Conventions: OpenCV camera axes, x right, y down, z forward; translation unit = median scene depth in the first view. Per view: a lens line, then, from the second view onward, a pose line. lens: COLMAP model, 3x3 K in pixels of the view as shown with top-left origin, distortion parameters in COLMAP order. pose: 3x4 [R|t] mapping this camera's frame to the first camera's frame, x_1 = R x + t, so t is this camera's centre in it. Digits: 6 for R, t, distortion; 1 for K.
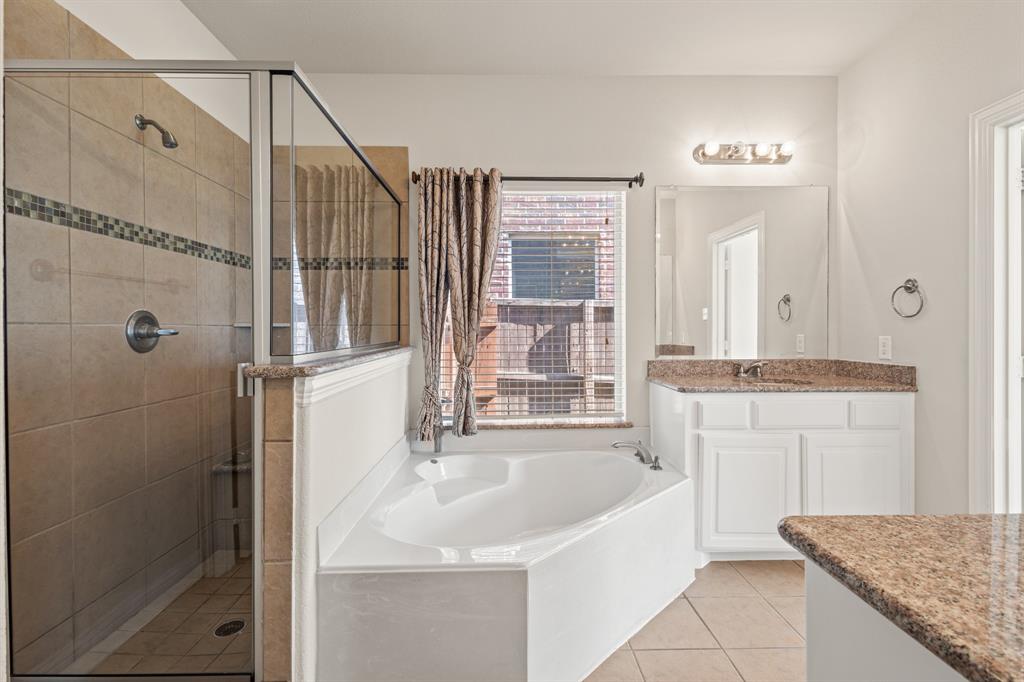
lens RADIAL K [[471.5, 0, 513.2], [0, 471.5, 338.1], [0, 0, 1]] dist [0.008490, -0.002607]
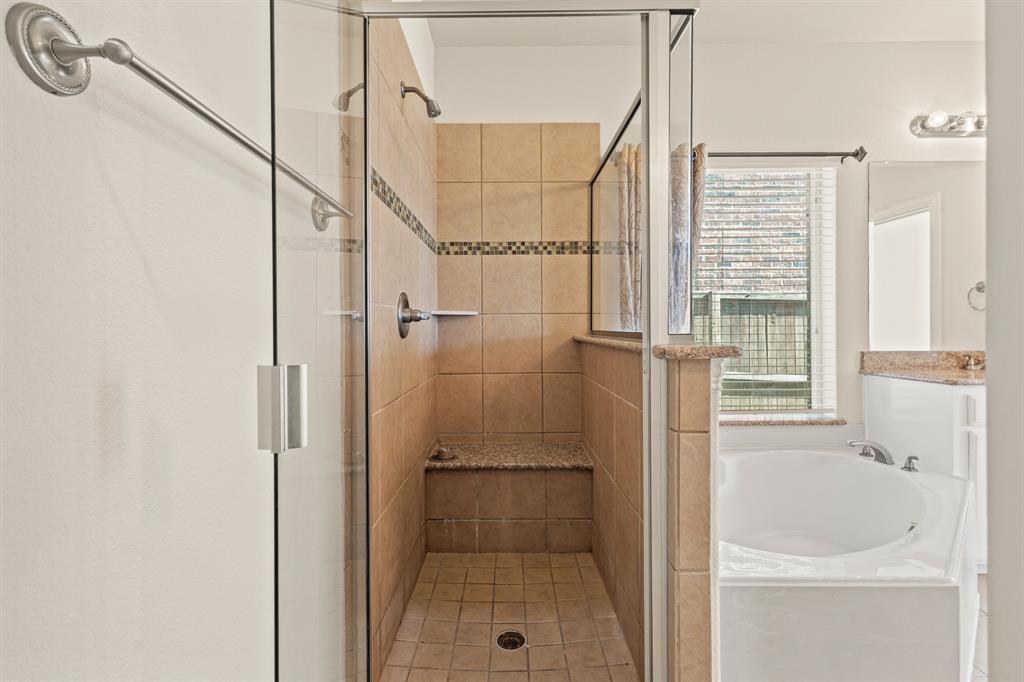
lens RADIAL K [[471.5, 0, 482.5], [0, 471.5, 335.7], [0, 0, 1]] dist [0.008490, -0.002607]
pose [[0.999498, -0.000079, -0.031690, -0.441765], [-0.000142, 0.999976, -0.006967, 0.023940], [0.031689, 0.006968, 0.999473, 0.061268]]
